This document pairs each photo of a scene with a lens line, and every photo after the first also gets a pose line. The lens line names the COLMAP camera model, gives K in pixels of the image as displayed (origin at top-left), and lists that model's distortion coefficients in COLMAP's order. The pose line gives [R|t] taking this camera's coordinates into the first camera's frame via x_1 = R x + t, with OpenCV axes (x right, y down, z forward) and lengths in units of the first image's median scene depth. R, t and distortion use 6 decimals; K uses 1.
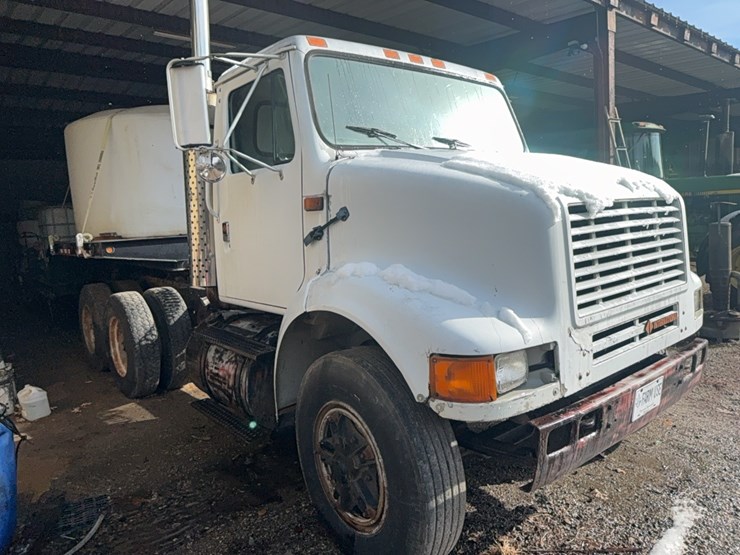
lens RADIAL K [[518.1, 0, 365.0], [0, 518.1, 277.7], [0, 0, 1]] dist [0.047994, -0.073753]
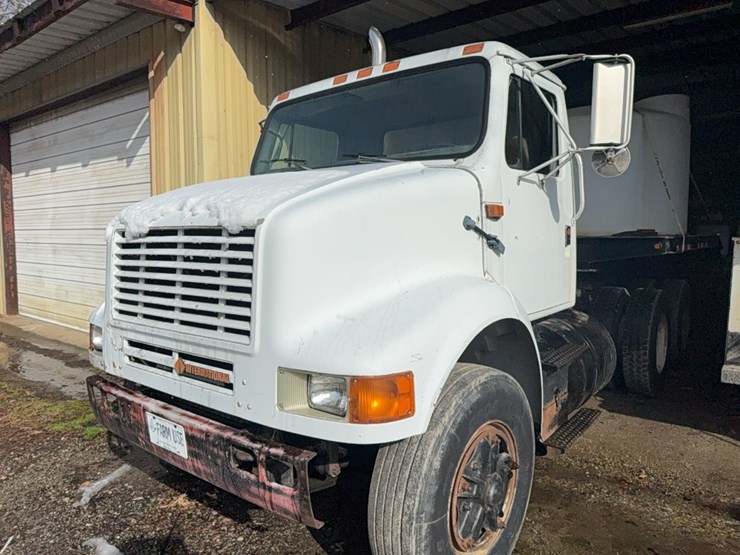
lens RADIAL K [[510.8, 0, 370.0], [0, 510.8, 277.5], [0, 0, 1]] dist [0.065108, -0.077129]
pose [[0.206275, 0.138073, -0.968703, 1.366569], [-0.114648, 0.986586, 0.116208, -0.188673], [0.971754, 0.087089, 0.219338, 1.031928]]
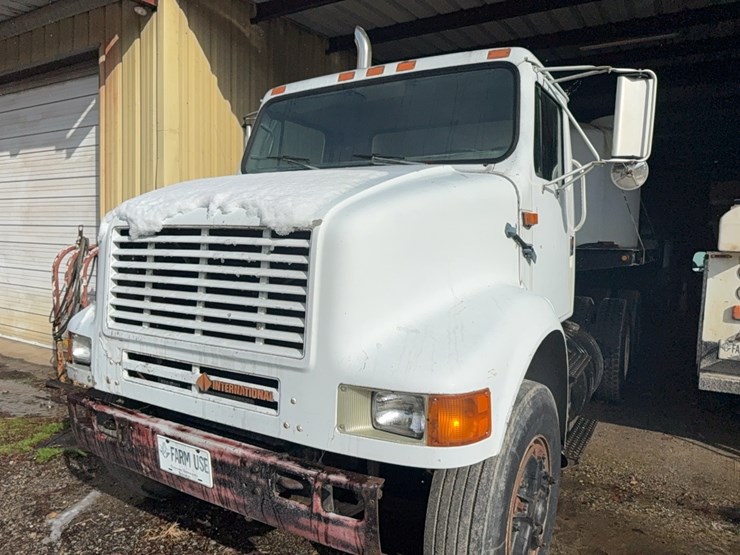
lens RADIAL K [[513.8, 0, 368.5], [0, 513.8, 277.9], [0, 0, 1]] dist [0.036572, -0.040550]
pose [[0.335033, 0.132423, -0.932854, 1.263288], [-0.144362, 0.985599, 0.088063, -0.161803], [0.931081, 0.105164, 0.349325, 0.871954]]
